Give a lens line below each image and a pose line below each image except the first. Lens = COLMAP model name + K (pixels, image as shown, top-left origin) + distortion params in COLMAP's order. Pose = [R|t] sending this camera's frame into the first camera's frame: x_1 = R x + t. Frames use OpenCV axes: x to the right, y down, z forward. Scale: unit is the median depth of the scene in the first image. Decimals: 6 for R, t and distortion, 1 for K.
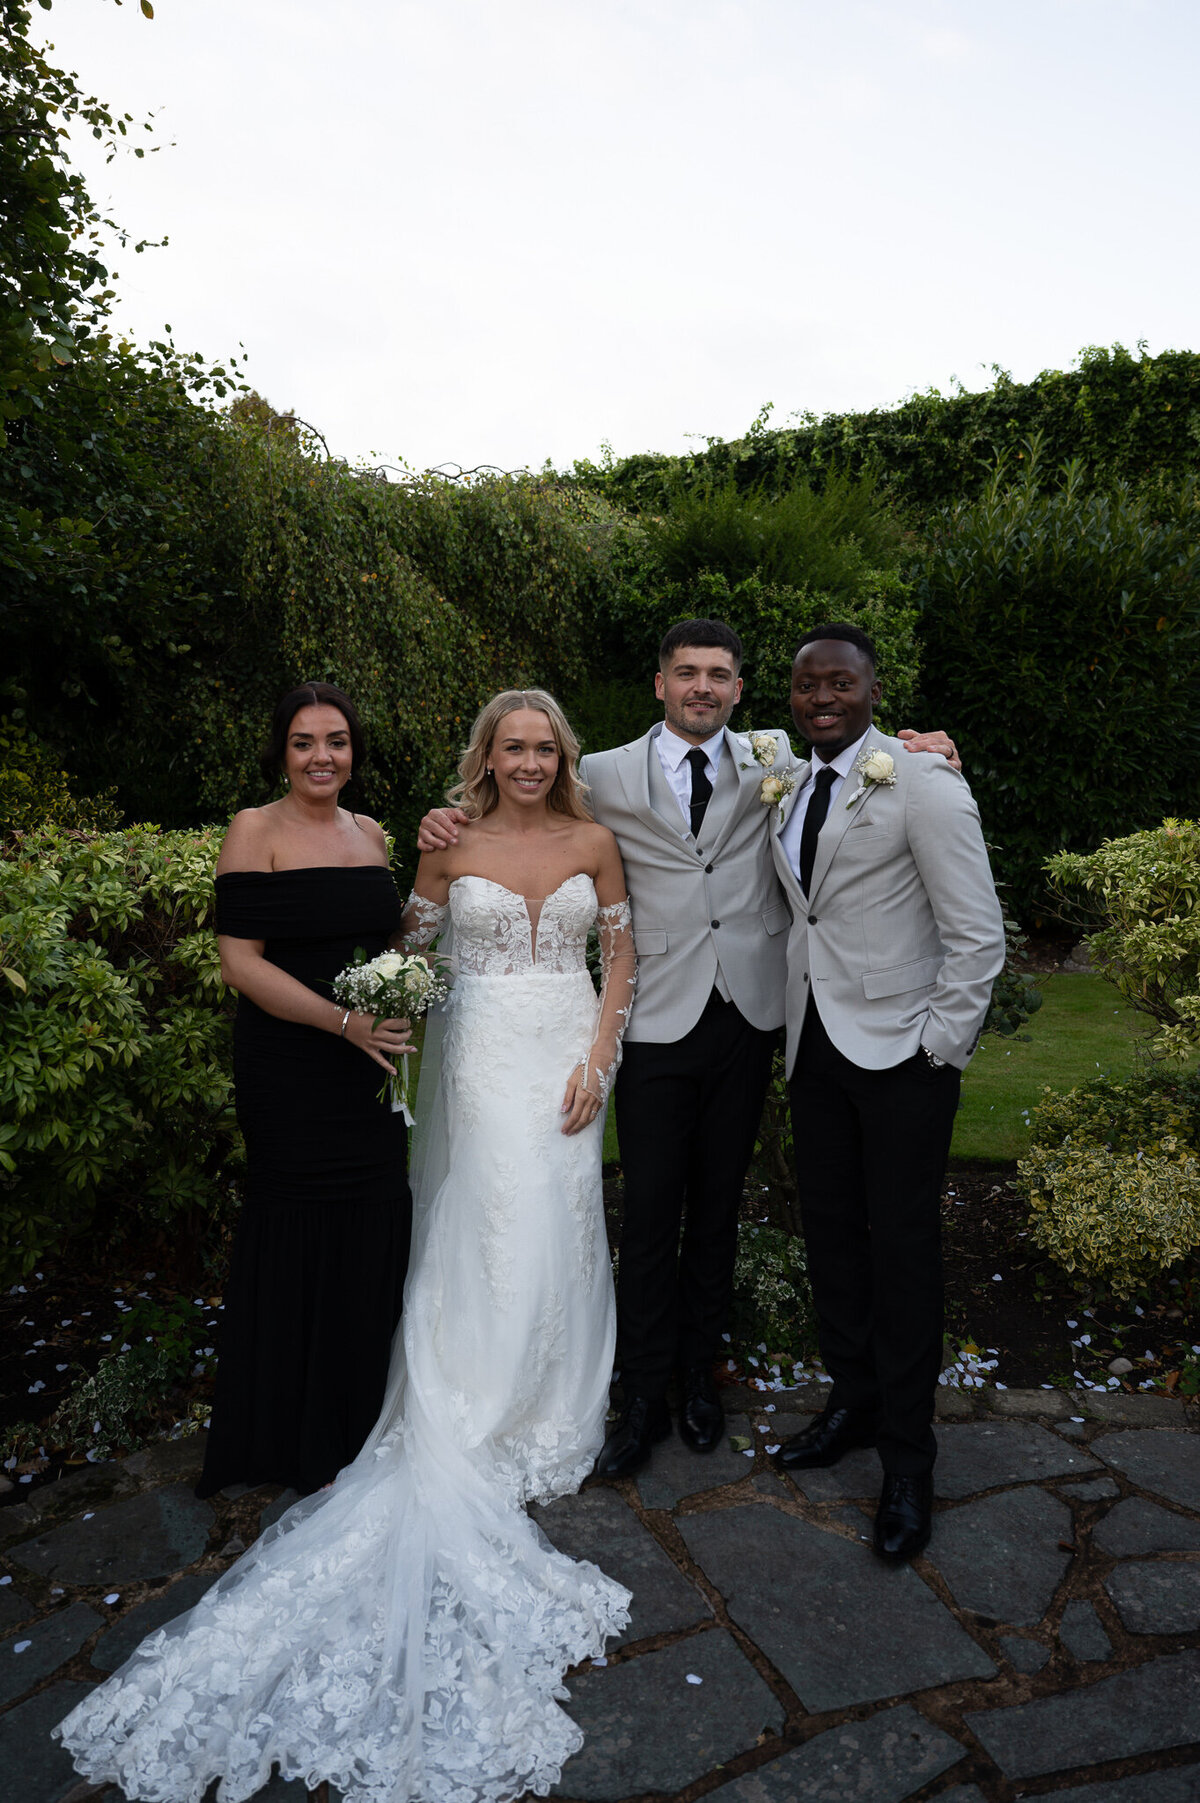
lens RADIAL K [[1204.8, 0, 593.2], [0, 1204.8, 900.9], [0, 0, 1]] dist [-0.000488, -0.002590]
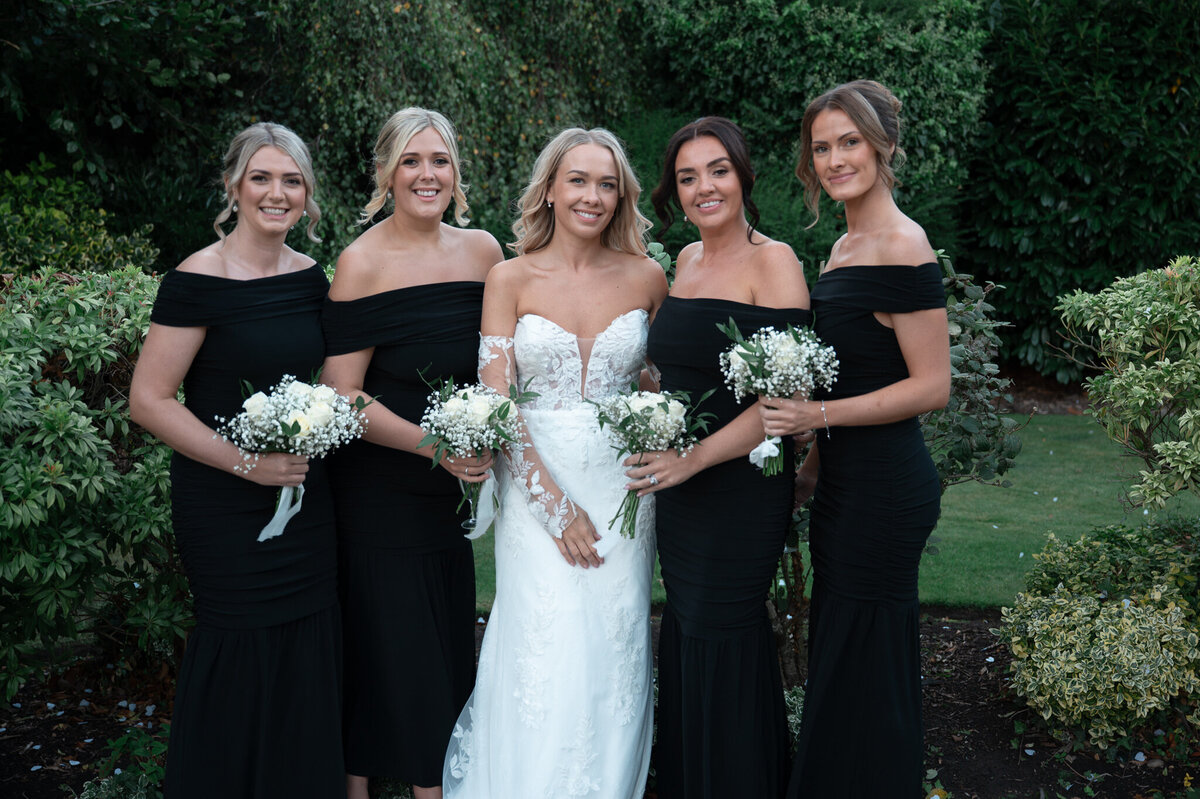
lens RADIAL K [[1254.4, 0, 603.0], [0, 1254.4, 403.4], [0, 0, 1]] dist [0.011766, 0.000000]
pose [[0.997737, 0.004453, -0.067088, 0.044503], [-0.000897, 0.998597, 0.052942, -0.002316], [0.067230, -0.052762, 0.996342, -0.017261]]
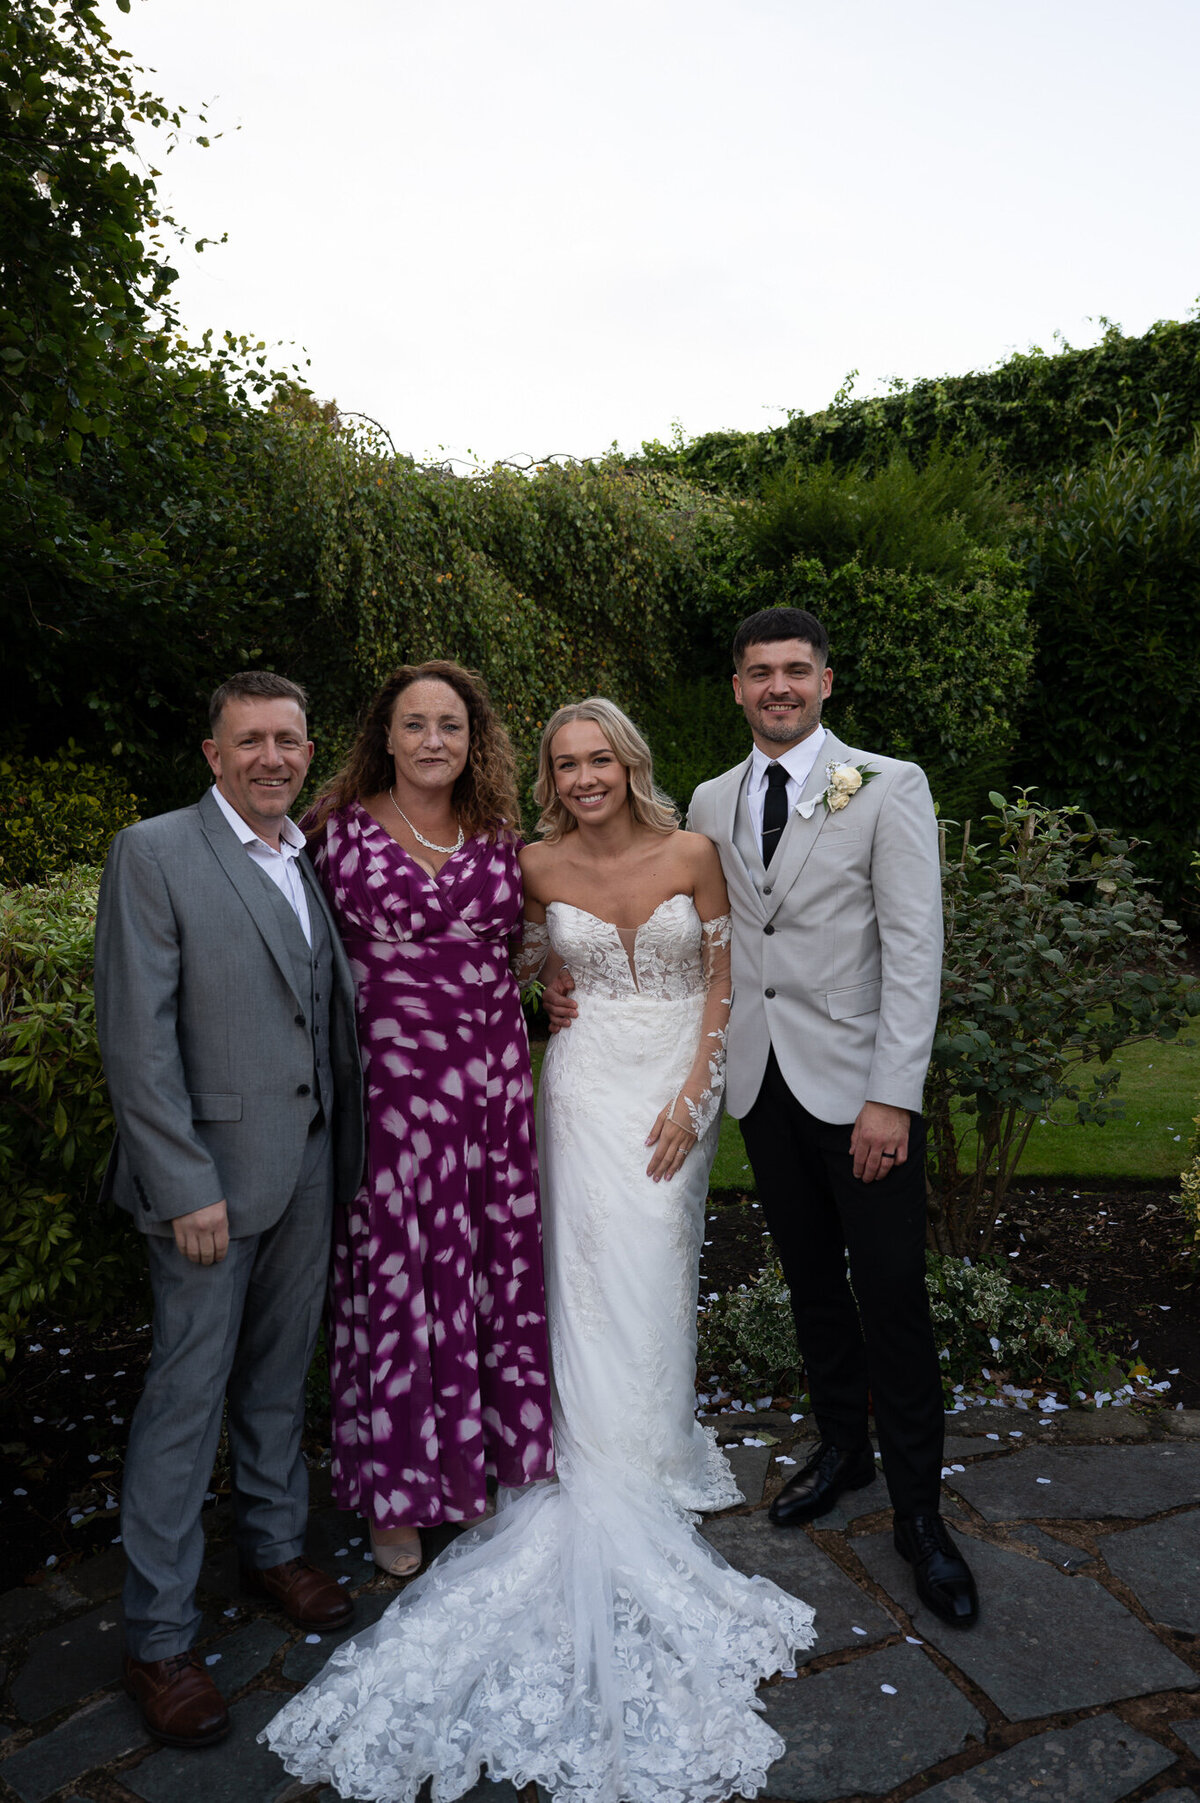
lens RADIAL K [[1316.6, 0, 592.4], [0, 1316.6, 914.9], [0, 0, 1]] dist [-0.007922, 0.002897]
pose [[0.998337, -0.027298, -0.050775, -0.023768], [0.027196, 0.999626, -0.002712, 0.001437], [0.050830, 0.001327, 0.998706, -0.025129]]
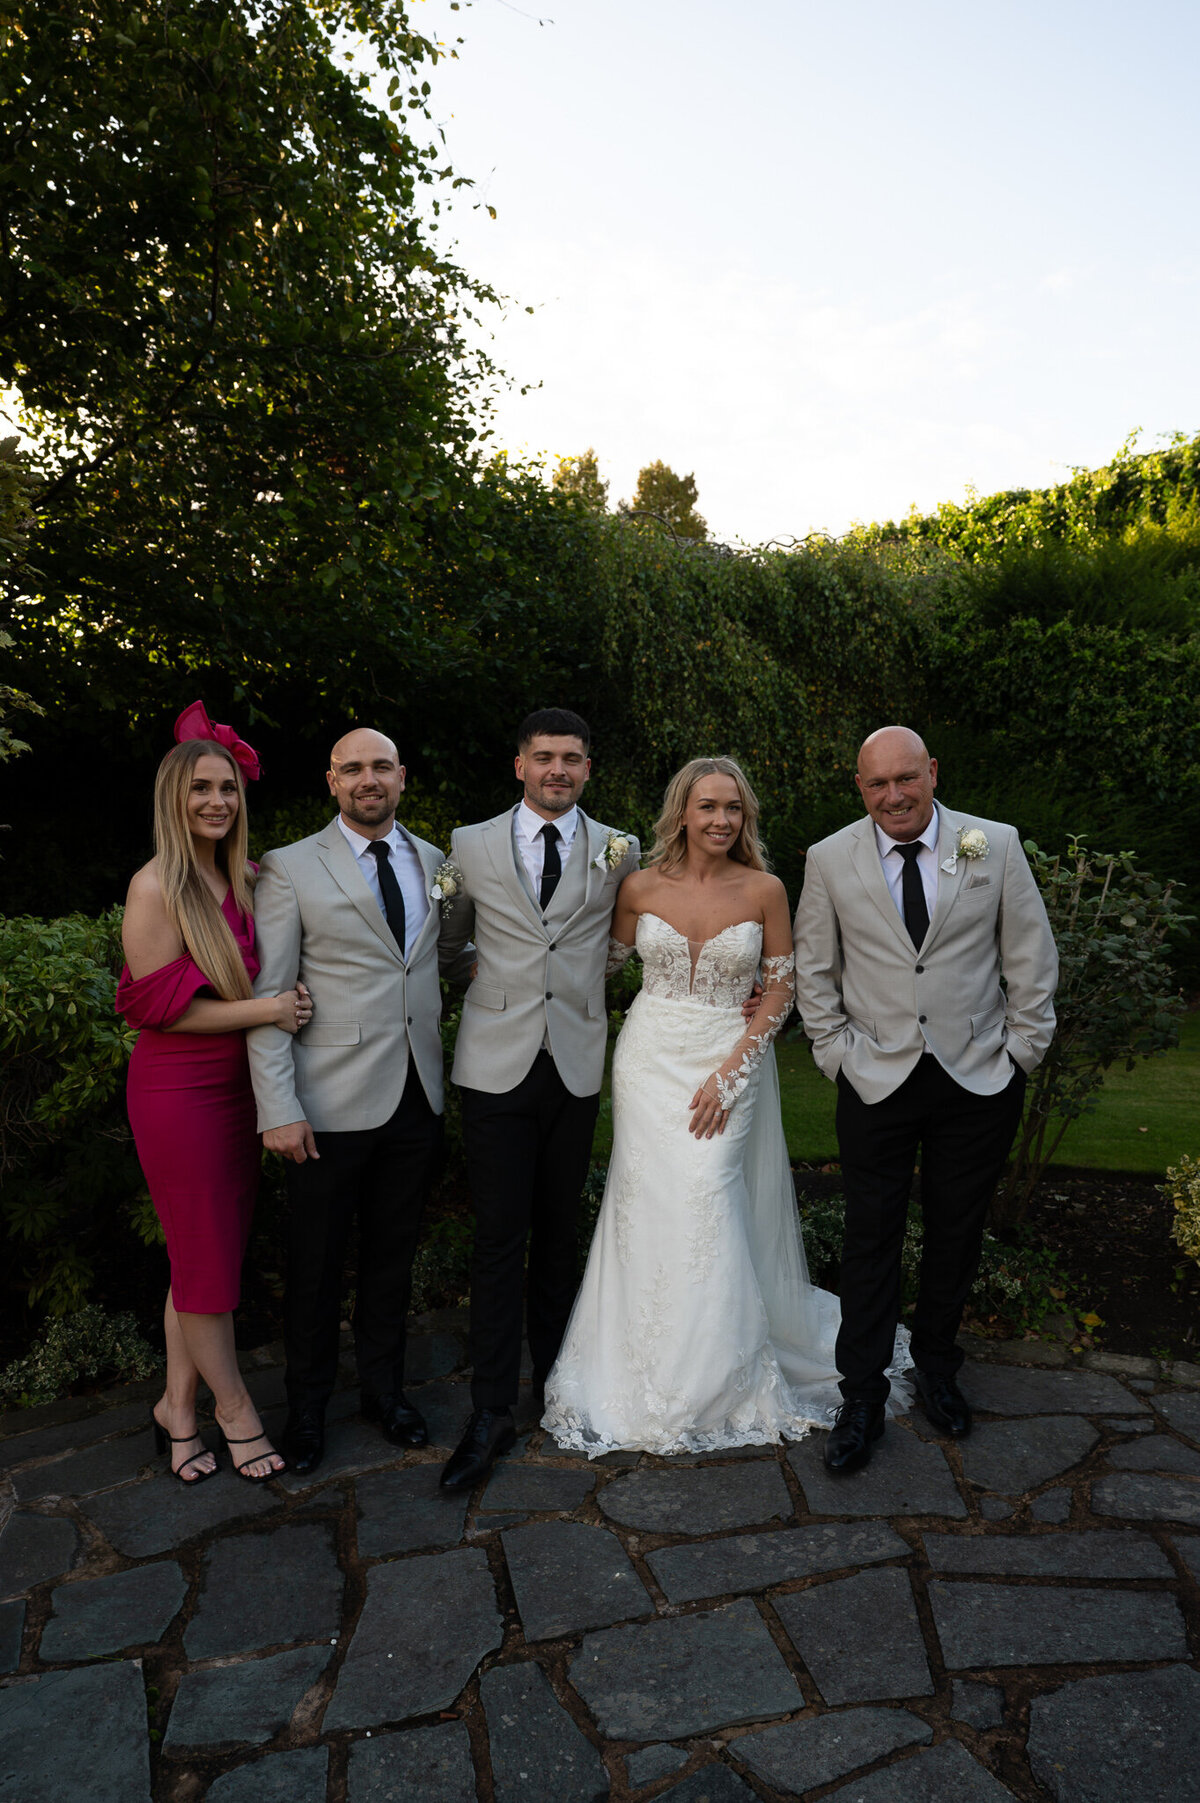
lens RADIAL K [[1215.3, 0, 609.3], [0, 1215.3, 900.5], [0, 0, 1]] dist [-0.002254, 0.005995]
pose [[0.944333, 0.002735, -0.328981, 0.109875], [-0.010835, 0.999682, -0.022791, 0.000072], [0.328814, 0.025086, 0.944062, -0.110480]]
